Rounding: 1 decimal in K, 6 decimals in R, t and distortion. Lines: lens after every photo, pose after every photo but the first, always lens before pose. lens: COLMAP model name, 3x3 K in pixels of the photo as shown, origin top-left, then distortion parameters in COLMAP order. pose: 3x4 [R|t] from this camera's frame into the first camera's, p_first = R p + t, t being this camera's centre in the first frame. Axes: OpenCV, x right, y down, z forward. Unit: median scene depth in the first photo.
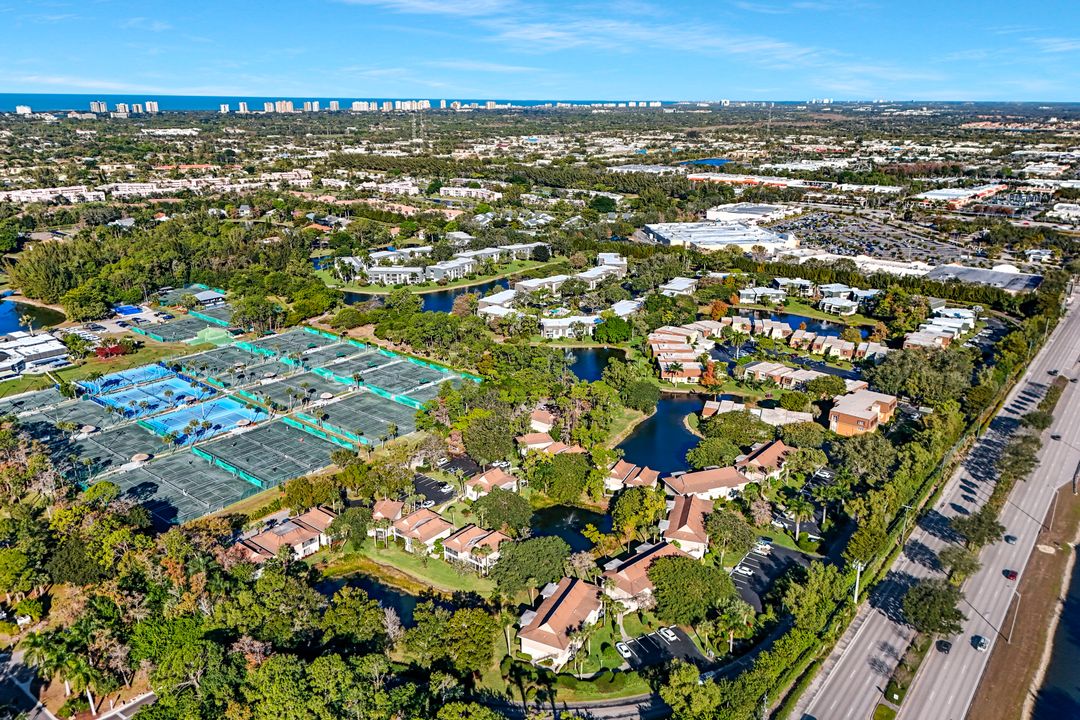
lens RADIAL K [[801.0, 0, 522.8], [0, 801.0, 359.4], [0, 0, 1]] dist [0.072322, -0.001108]
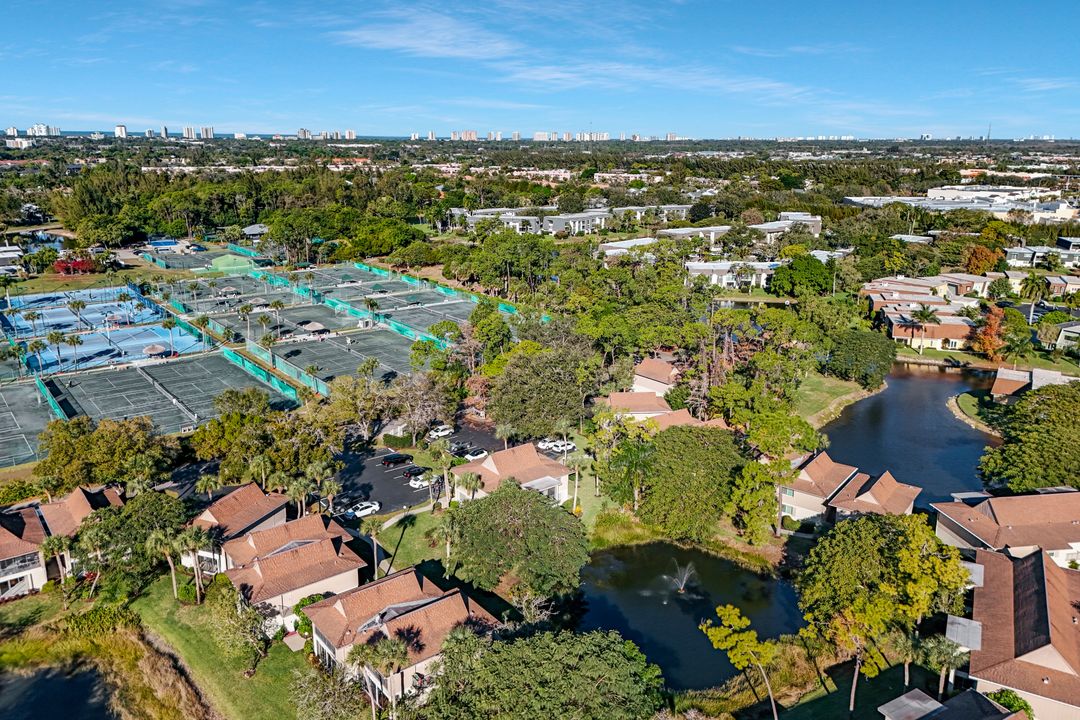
lens RADIAL K [[792.4, 0, 540.0], [0, 792.4, 360.0], [0, 0, 1]] dist [0.073503, -0.088304]
pose [[0.980453, 0.063619, -0.186187, 0.044011], [-0.071839, 0.996702, -0.037734, 0.087135], [0.183172, 0.050372, 0.981790, 0.468808]]
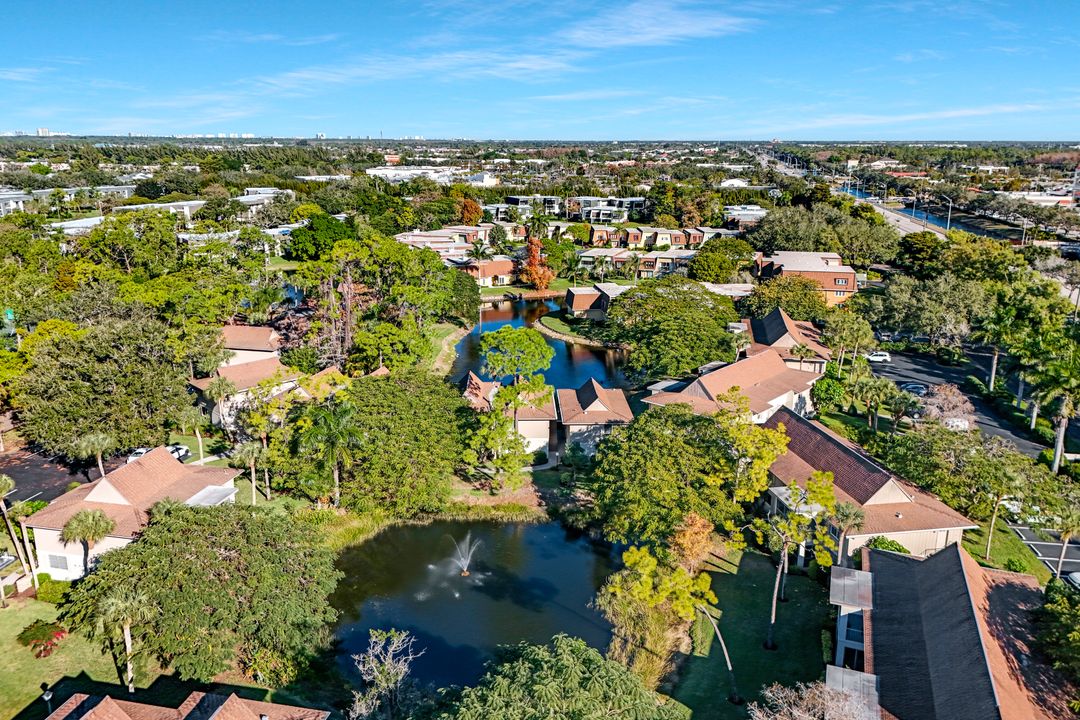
lens RADIAL K [[792.4, 0, 540.0], [0, 792.4, 360.0], [0, 0, 1]] dist [0.073503, -0.088304]
pose [[0.878167, -0.115013, 0.464322, -0.033199], [0.137581, 0.990379, -0.014888, 0.105274], [-0.458142, 0.076956, 0.885541, 0.565032]]
